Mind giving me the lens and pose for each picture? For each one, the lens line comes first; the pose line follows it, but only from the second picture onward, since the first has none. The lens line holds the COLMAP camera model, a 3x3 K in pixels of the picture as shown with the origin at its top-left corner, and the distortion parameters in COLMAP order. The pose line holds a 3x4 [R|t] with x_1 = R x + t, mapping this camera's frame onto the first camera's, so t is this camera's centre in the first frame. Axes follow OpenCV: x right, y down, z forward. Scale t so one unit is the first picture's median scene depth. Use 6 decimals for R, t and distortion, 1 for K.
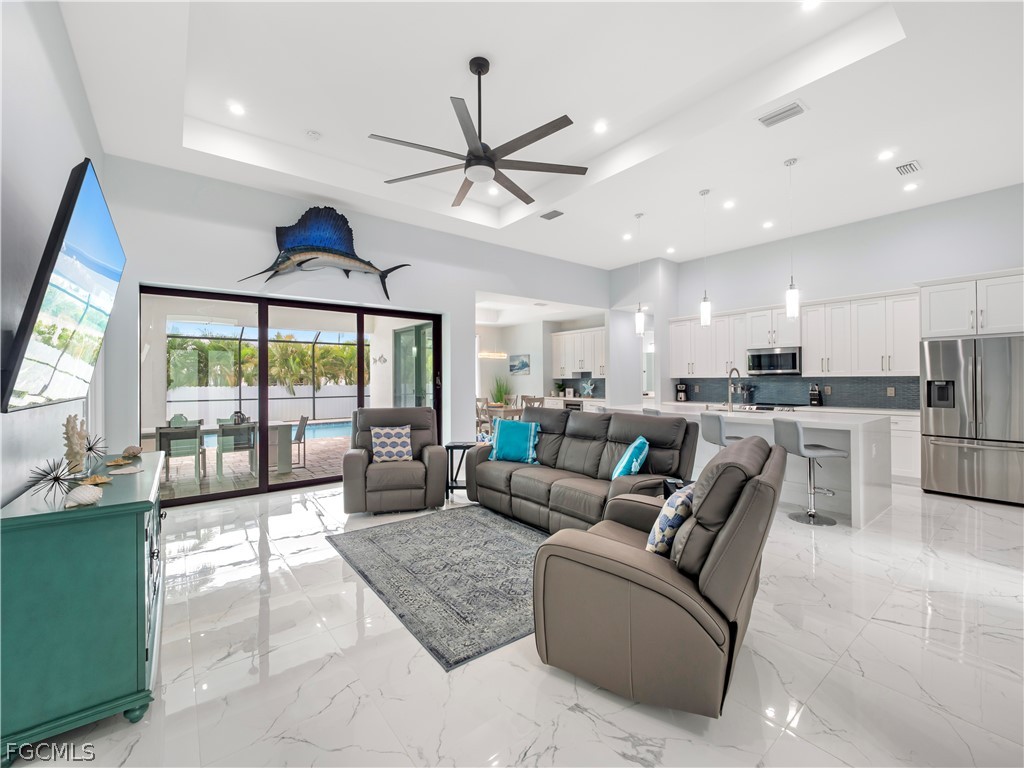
lens RADIAL K [[434.4, 0, 511.5], [0, 434.4, 379.0], [0, 0, 1]] dist [-0.000268, -0.004189]
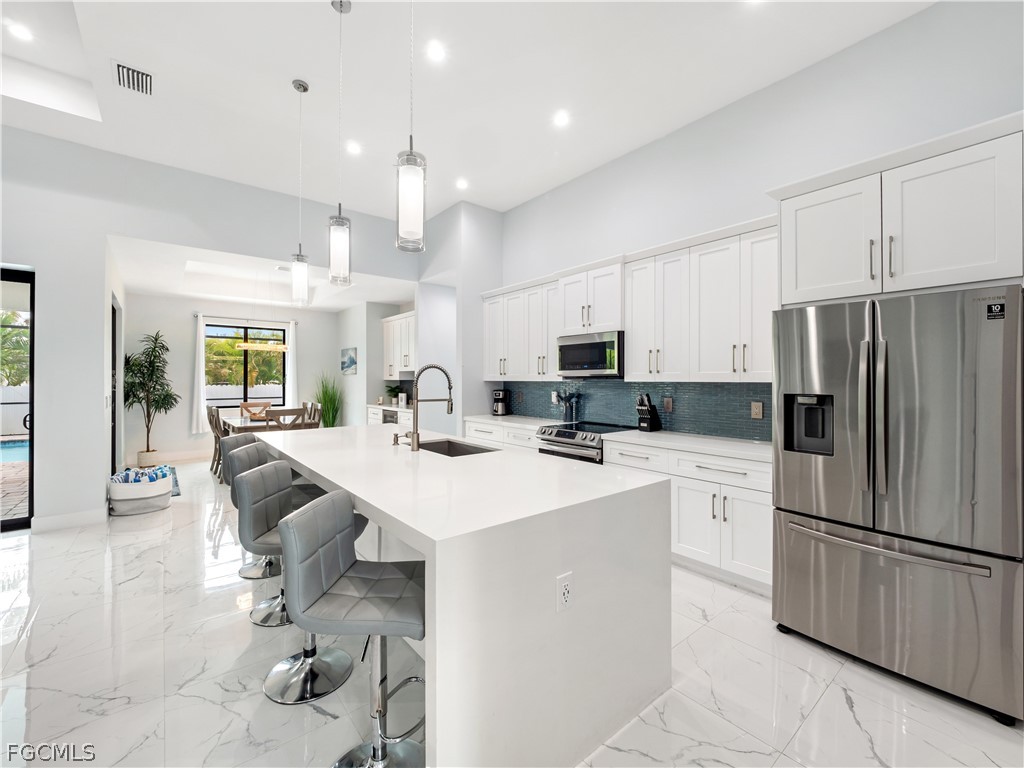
lens RADIAL K [[434.4, 0, 511.3], [0, 434.4, 379.5], [0, 0, 1]] dist [-0.000268, -0.004189]
pose [[0.999796, 0.008564, 0.018269, 0.549844], [-0.008582, 0.999963, 0.000902, -0.007537], [-0.018260, -0.001058, 0.999833, 0.446672]]
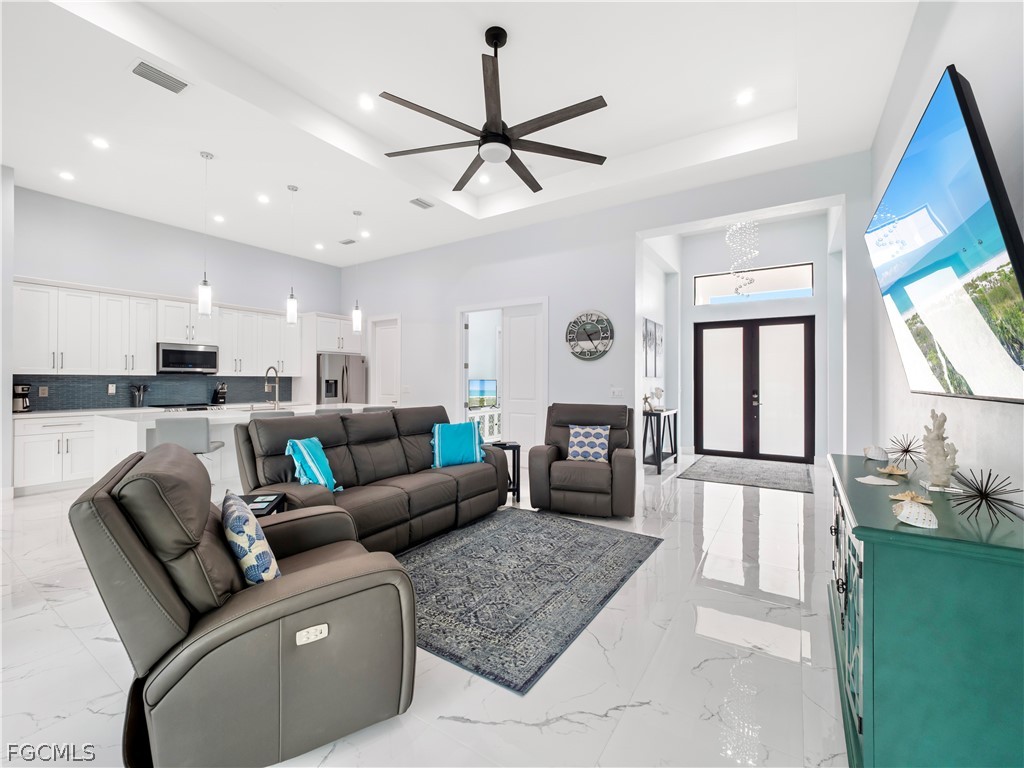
lens RADIAL K [[434.4, 0, 501.8], [0, 434.4, 380.7], [0, 0, 1]] dist [-0.000268, -0.004189]
pose [[-0.312701, 0.003978, 0.949843, -0.564338], [-0.004118, 0.999976, -0.005543, 0.010322], [-0.949843, -0.005645, -0.312677, 0.752427]]
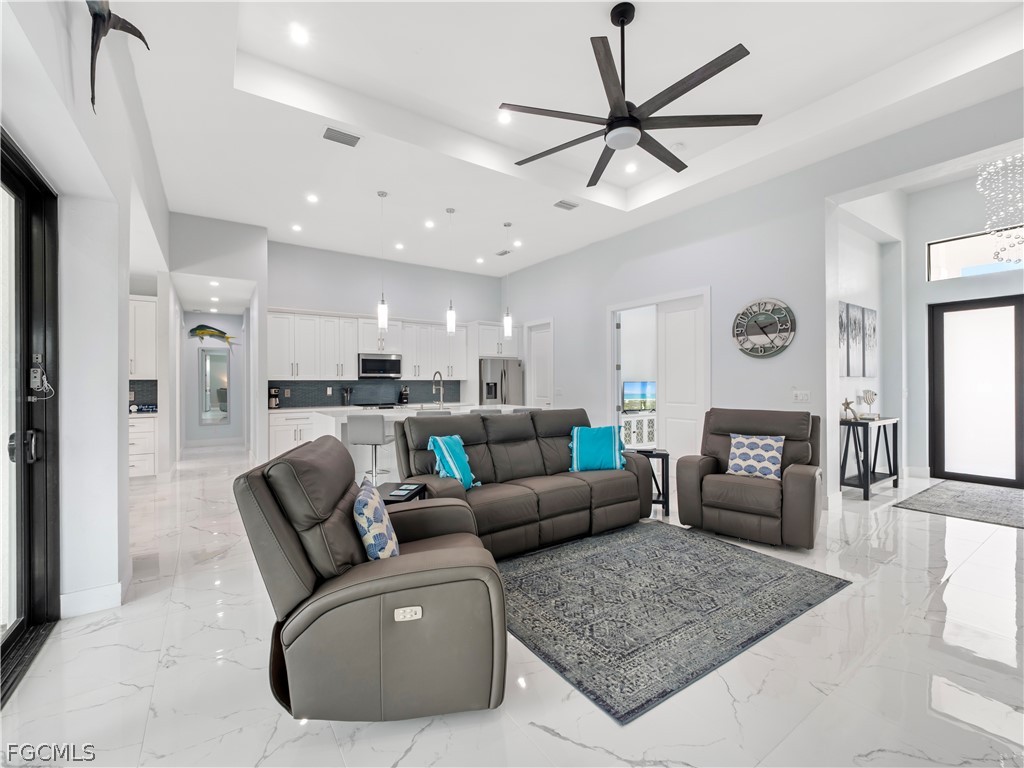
lens RADIAL K [[434.4, 0, 500.2], [0, 434.4, 385.3], [0, 0, 1]] dist [-0.000268, -0.004189]
pose [[0.078395, -0.000406, 0.996922, -0.563115], [0.000391, 1.000000, 0.000376, 0.010074], [-0.996922, 0.000361, 0.078395, 0.696220]]
